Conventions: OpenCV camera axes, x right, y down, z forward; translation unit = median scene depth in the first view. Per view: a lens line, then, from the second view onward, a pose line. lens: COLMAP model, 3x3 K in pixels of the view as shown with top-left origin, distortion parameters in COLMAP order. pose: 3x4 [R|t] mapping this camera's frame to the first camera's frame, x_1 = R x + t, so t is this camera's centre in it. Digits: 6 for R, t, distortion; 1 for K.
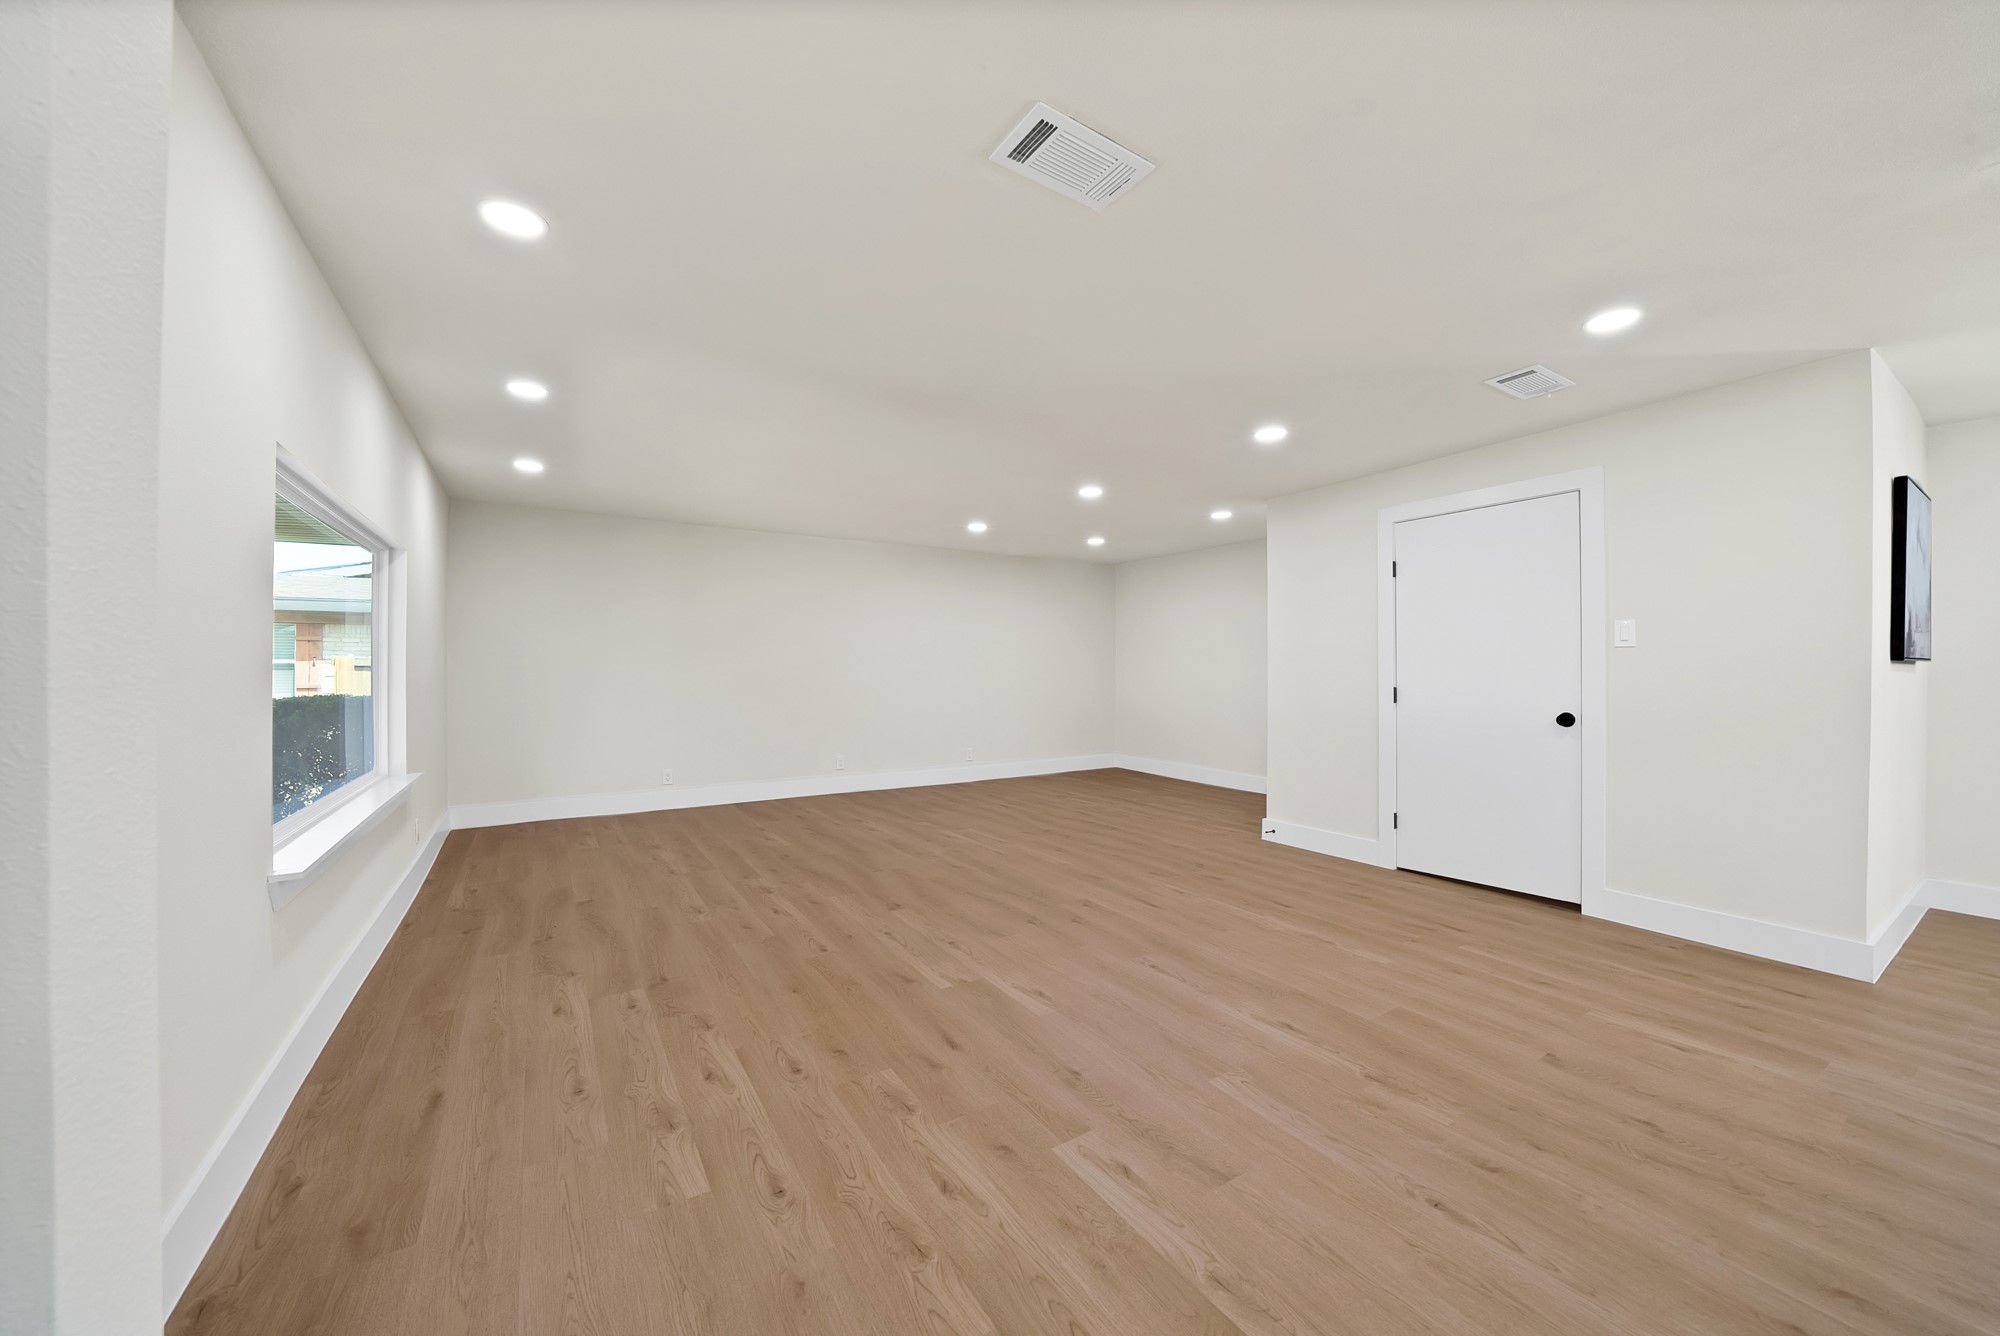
lens RADIAL K [[724.9, 0, 1007.0], [0, 724.9, 674.5], [0, 0, 1]] dist [-0.025246, 0.002712]
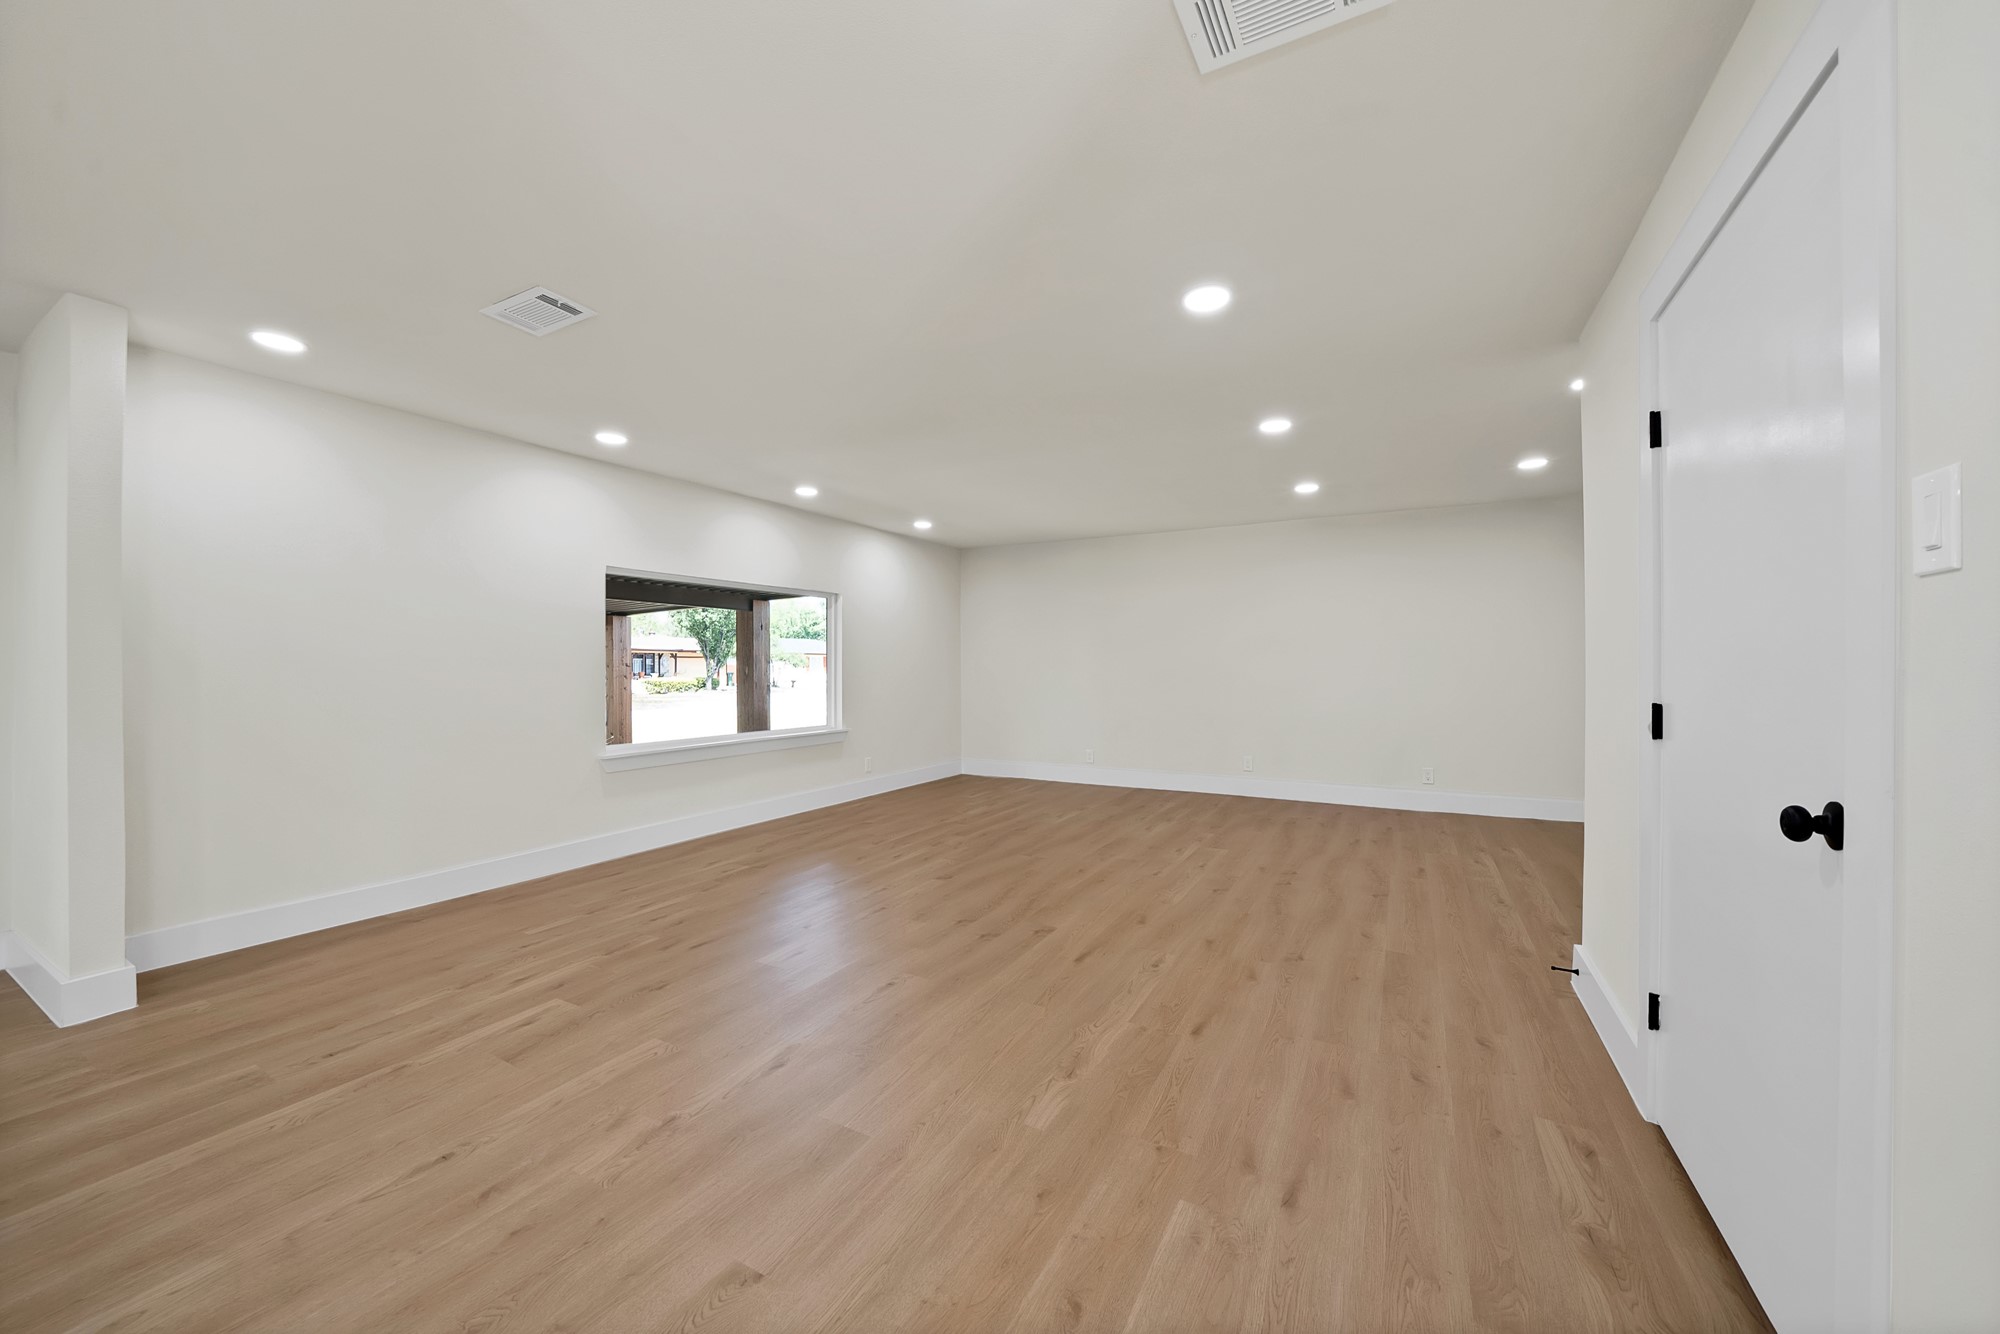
lens RADIAL K [[727.2, 0, 994.8], [0, 727.2, 668.0], [0, 0, 1]] dist [-0.022862, 0.002499]
pose [[0.477817, 0.001687, -0.878458, 0.979016], [-0.003558, 0.999994, -0.000015, -0.000877], [0.878452, 0.003133, 0.477820, 0.608531]]
